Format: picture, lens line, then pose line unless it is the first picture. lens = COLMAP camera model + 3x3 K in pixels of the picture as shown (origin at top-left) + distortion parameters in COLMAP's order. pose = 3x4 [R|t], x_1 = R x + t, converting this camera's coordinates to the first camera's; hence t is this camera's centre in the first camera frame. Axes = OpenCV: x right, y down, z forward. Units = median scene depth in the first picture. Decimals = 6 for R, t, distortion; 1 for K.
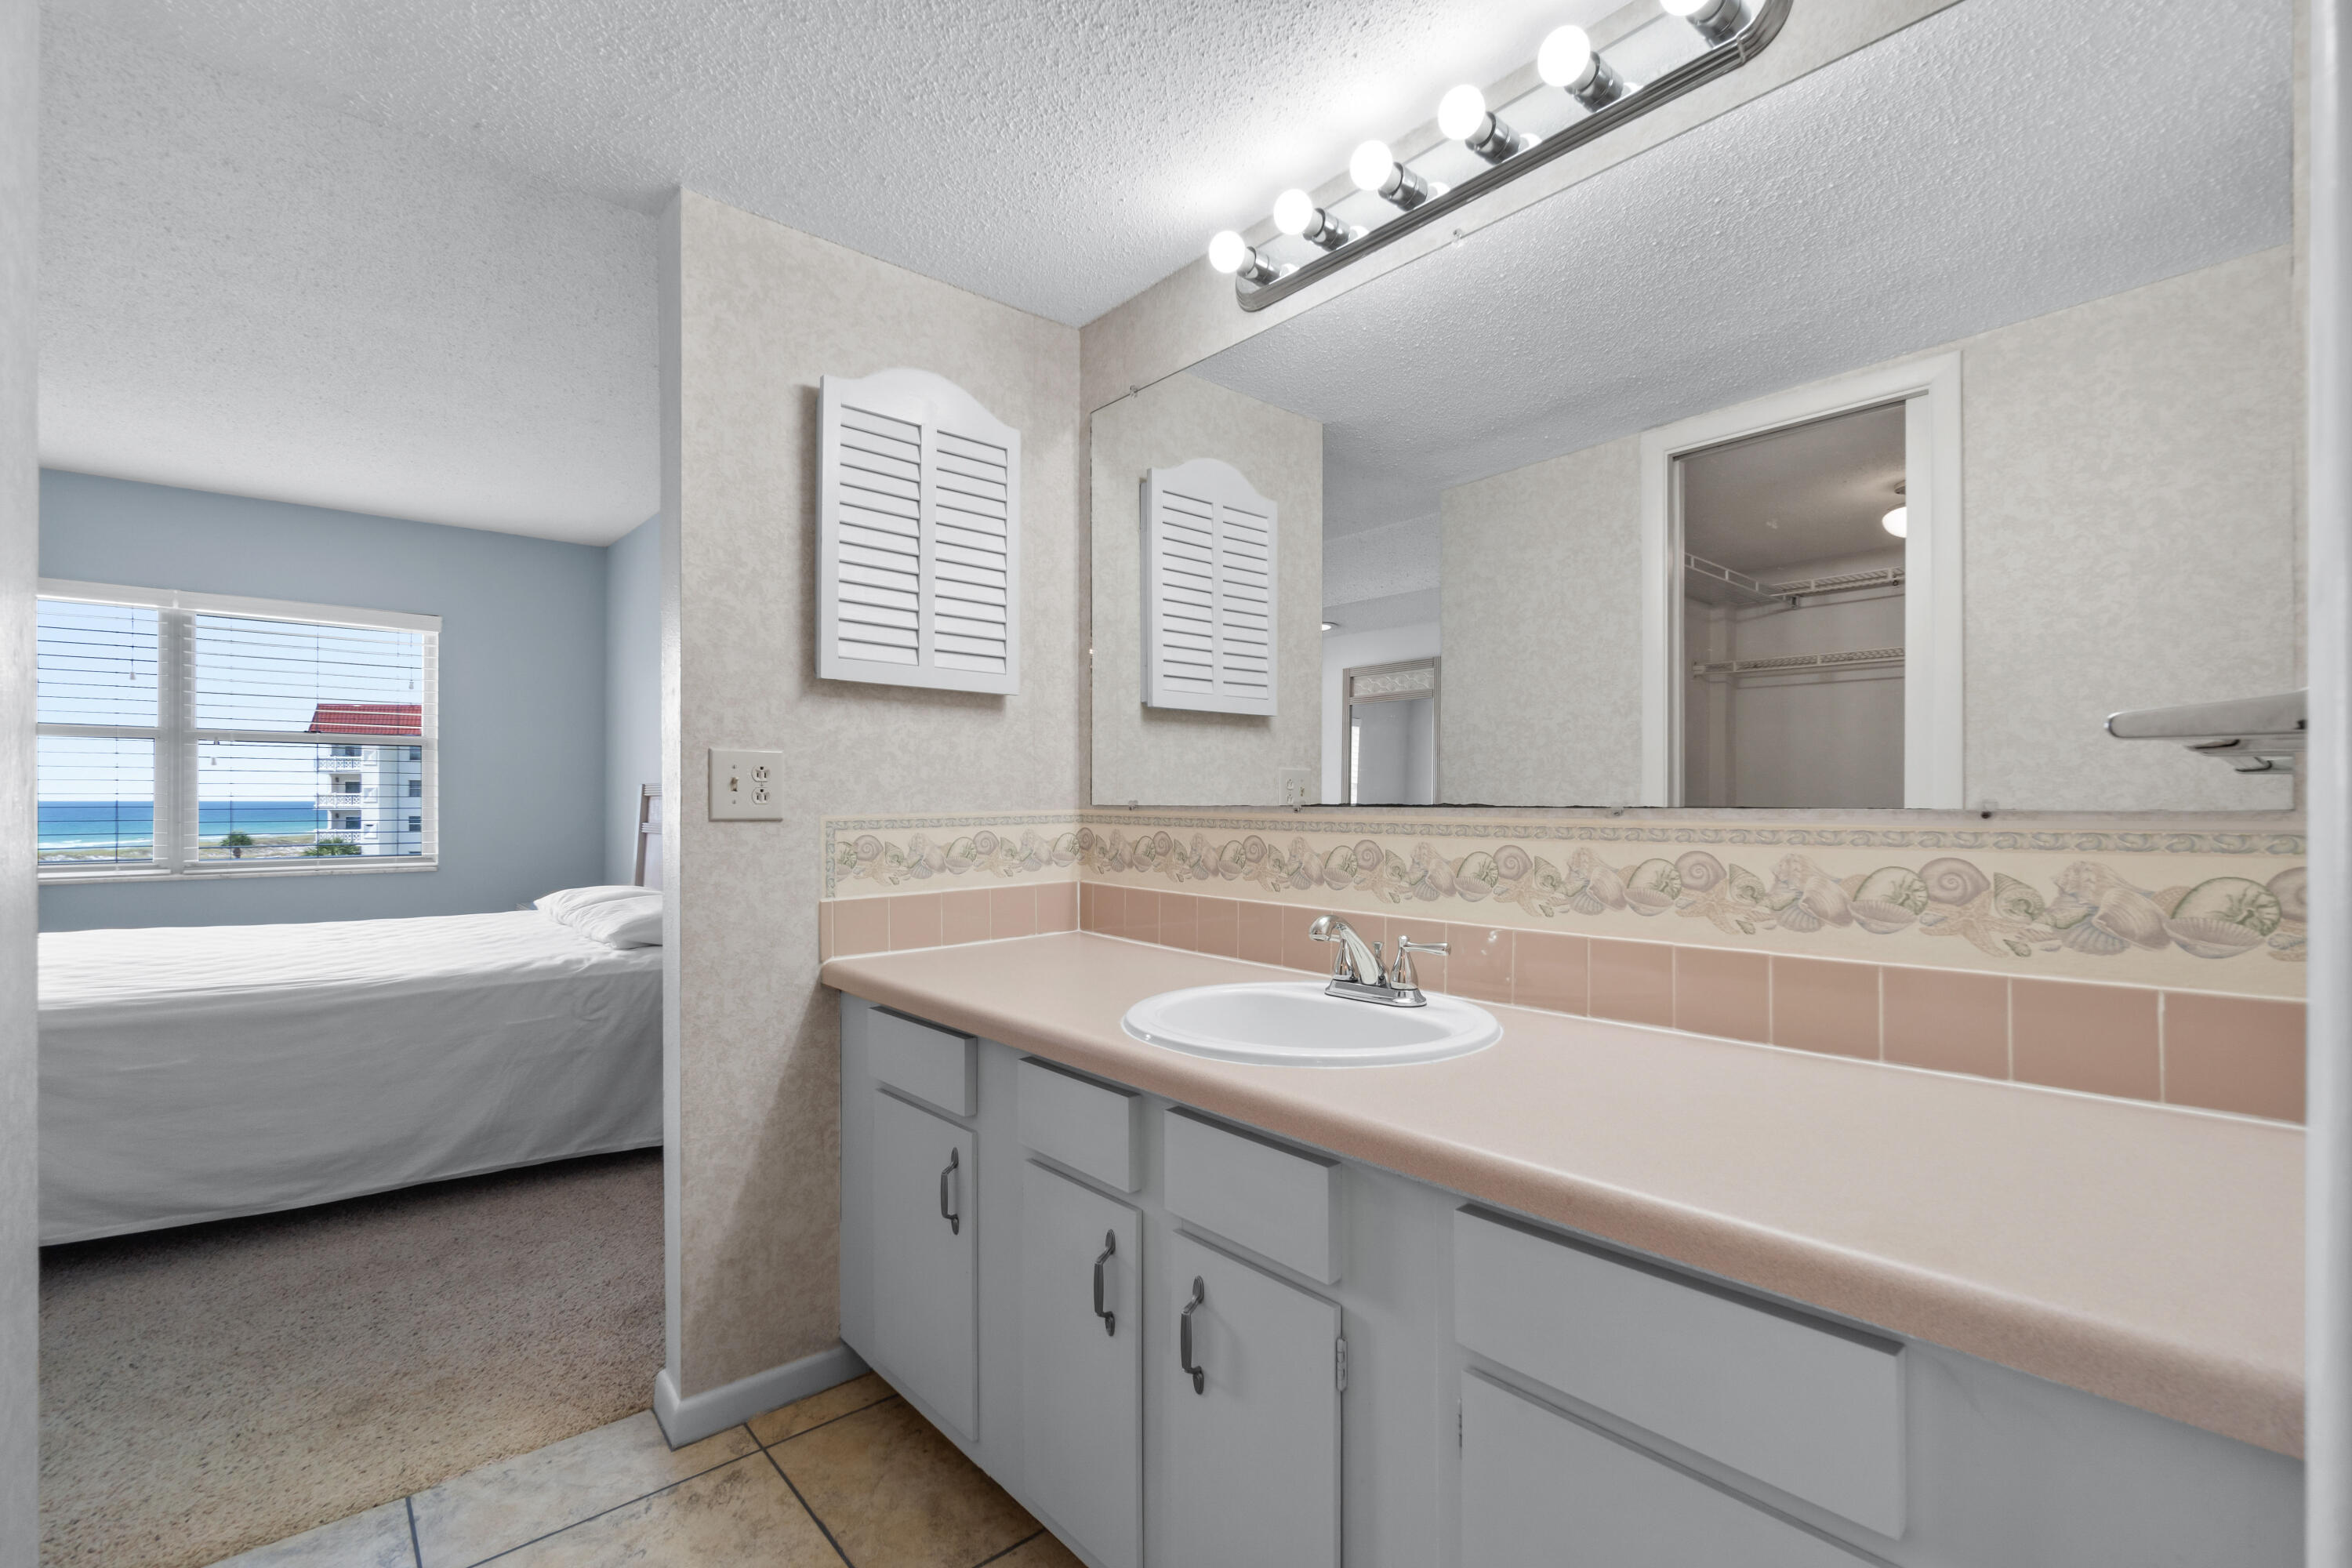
lens RADIAL K [[1012.6, 0, 1166.2], [0, 1012.6, 807.9], [0, 0, 1]] dist [-0.000738, -0.000208]
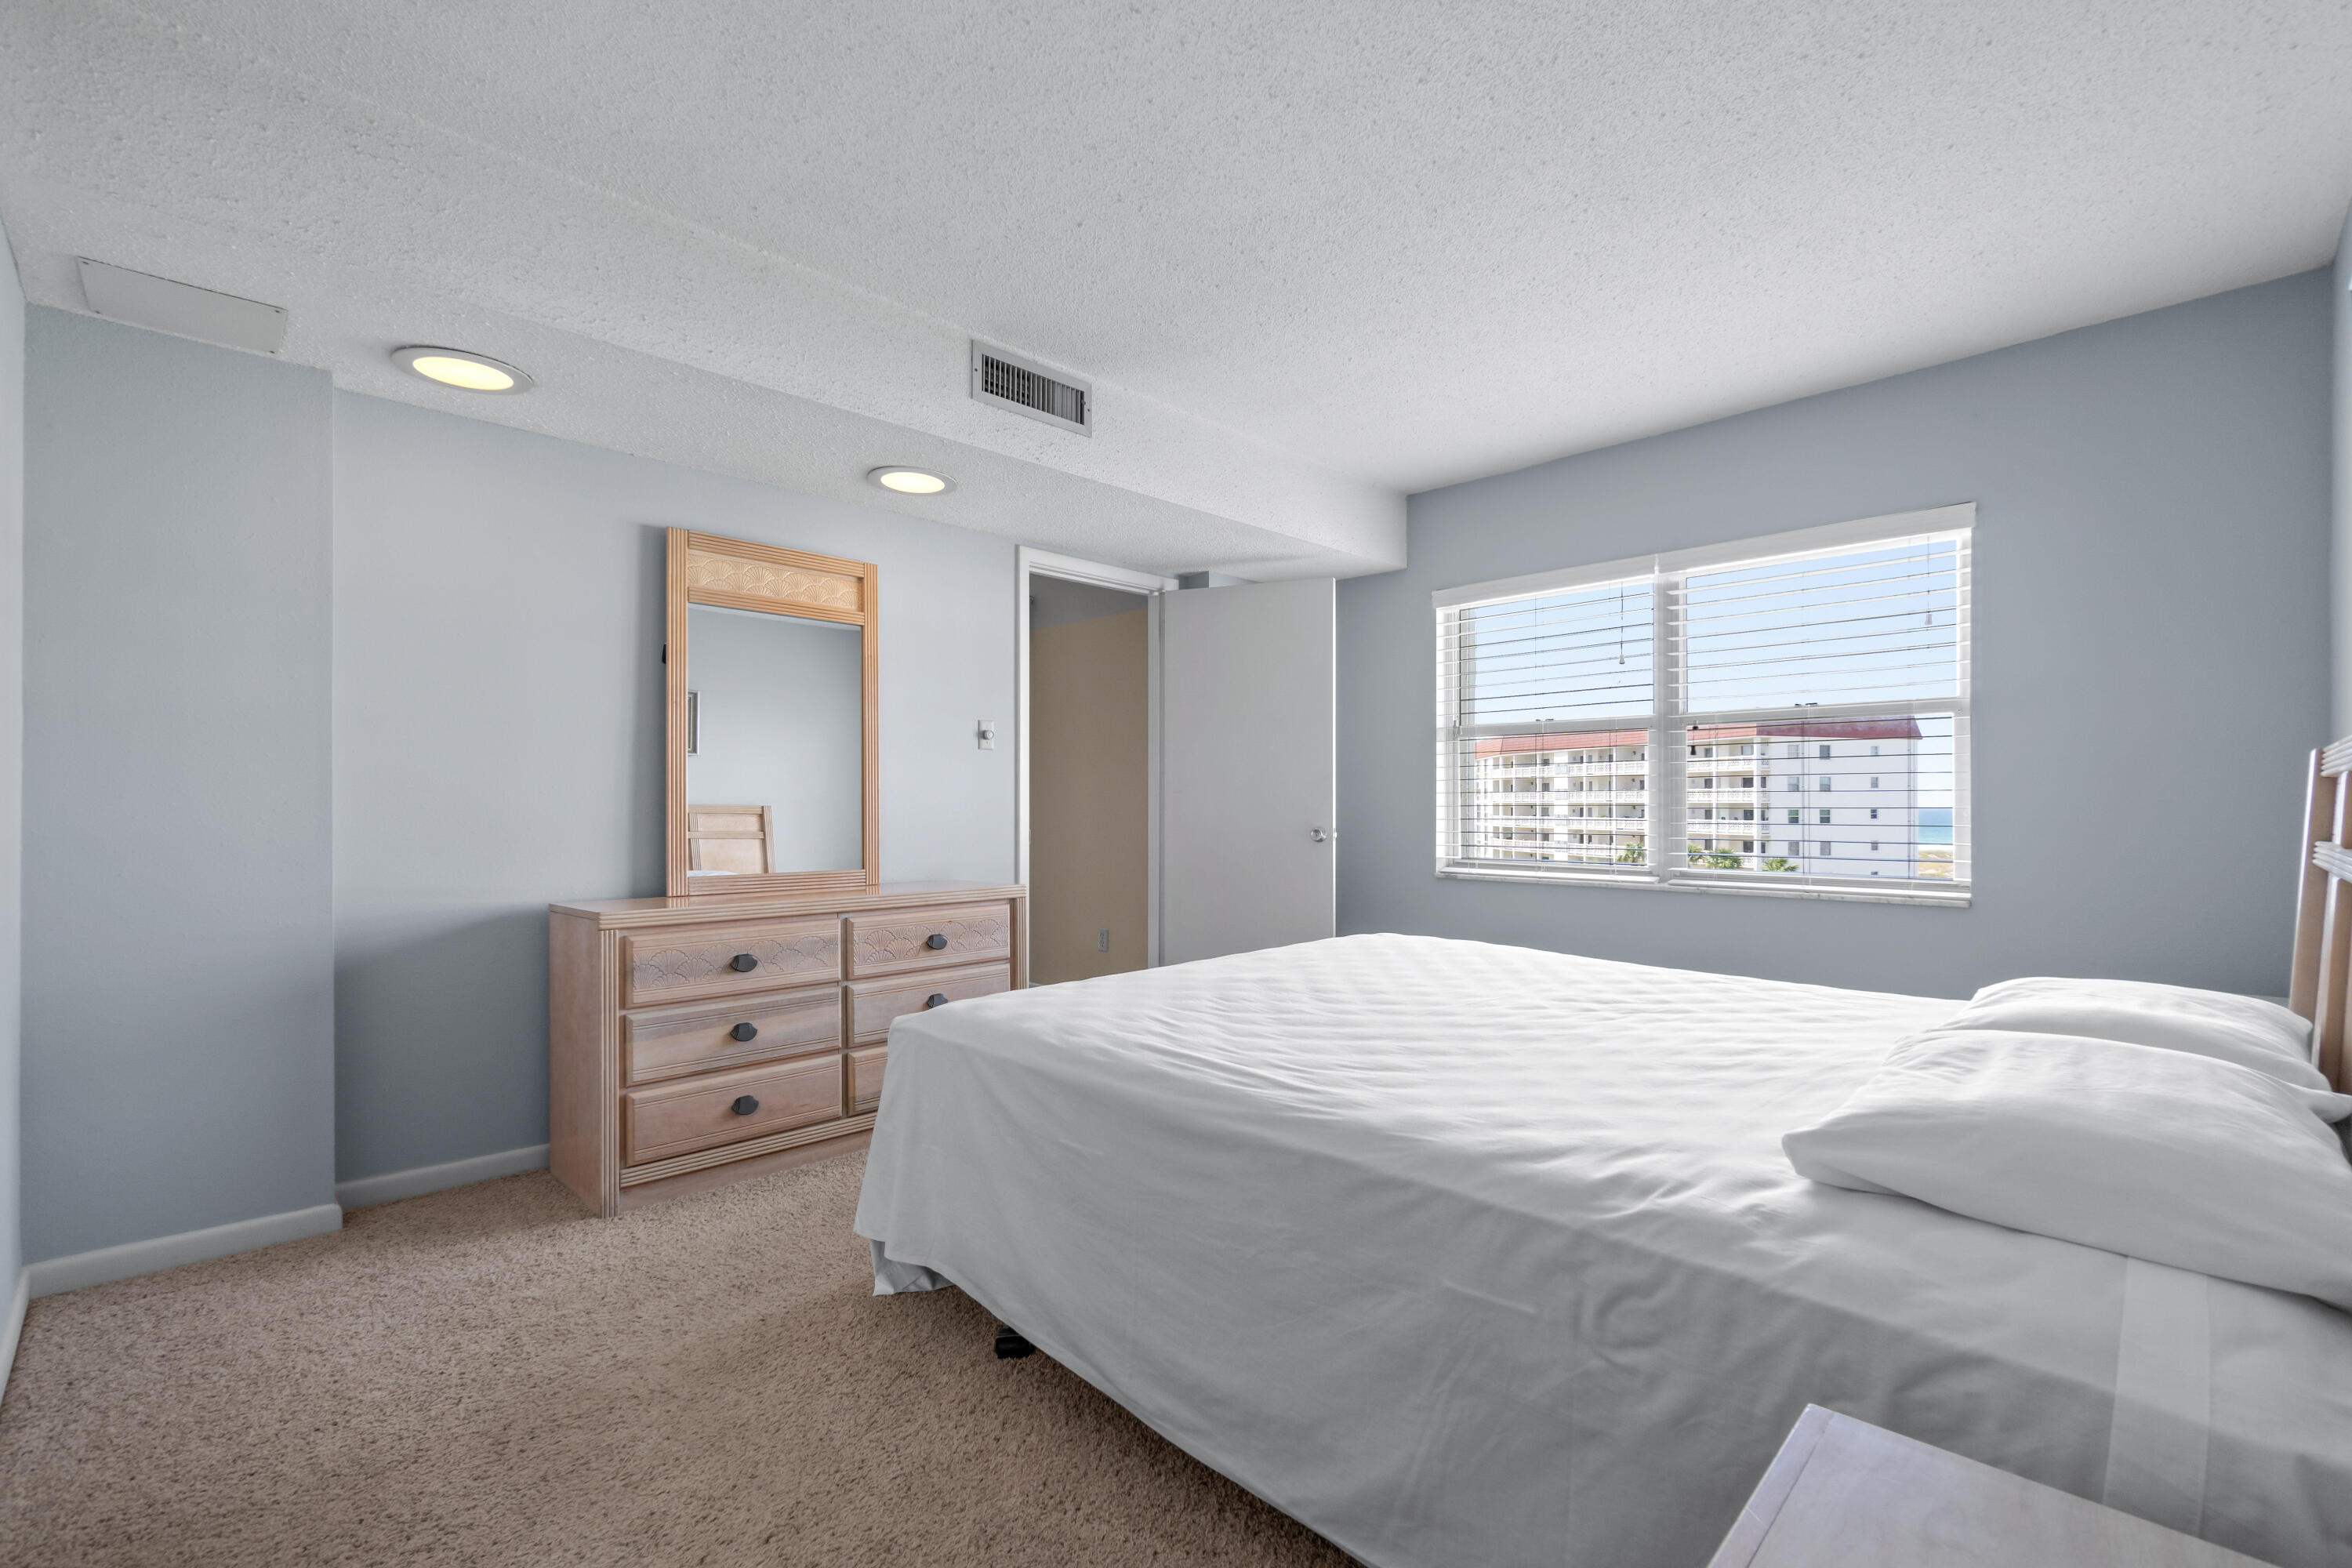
lens RADIAL K [[1026.7, 0, 1171.1], [0, 1026.7, 790.8], [0, 0, 1]] dist [0.000270, -0.000431]
pose [[0.063069, -0.015544, -0.997888, -0.128656], [-0.007453, 0.999843, -0.016045, 0.004086], [0.997981, 0.008449, 0.062943, 0.525531]]
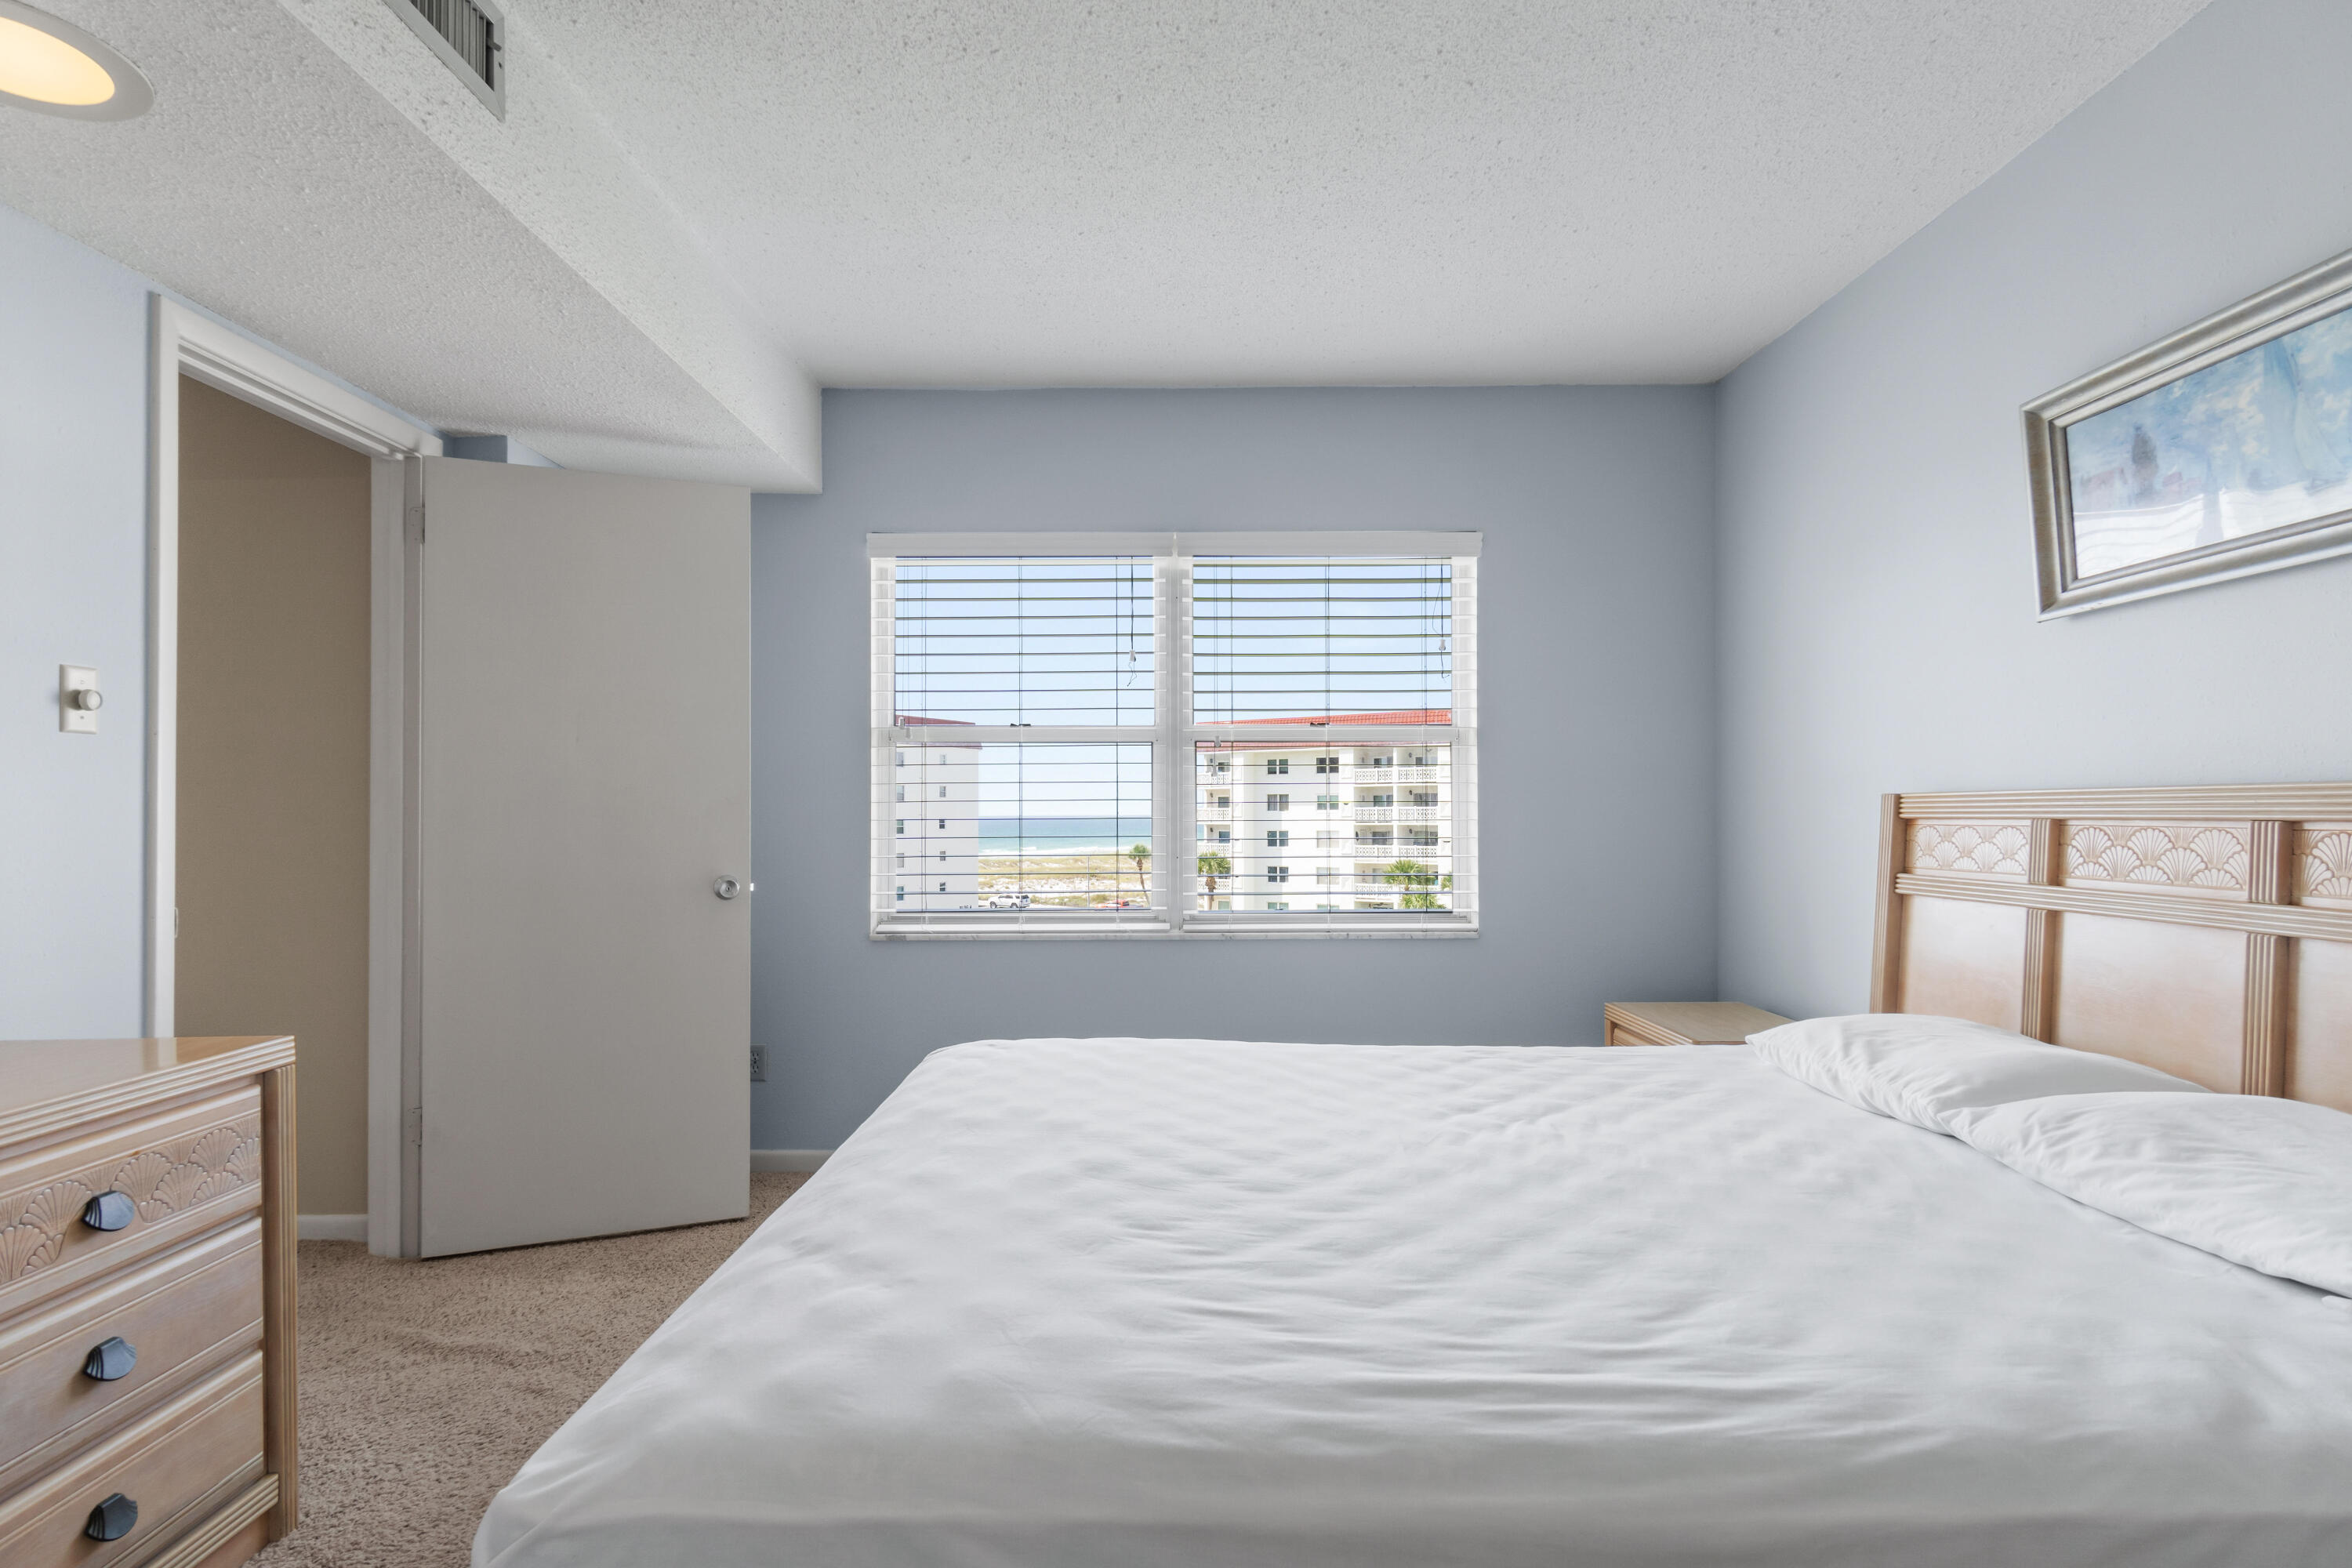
lens RADIAL K [[1241.2, 0, 1168.3], [0, 1241.2, 789.0], [0, 0, 1]] dist [0.004348, -0.001145]
pose [[0.754127, -0.017532, -0.656495, -0.404465], [0.000092, 0.999646, -0.026590, -0.010861], [0.656729, 0.019992, 0.753862, 0.333307]]
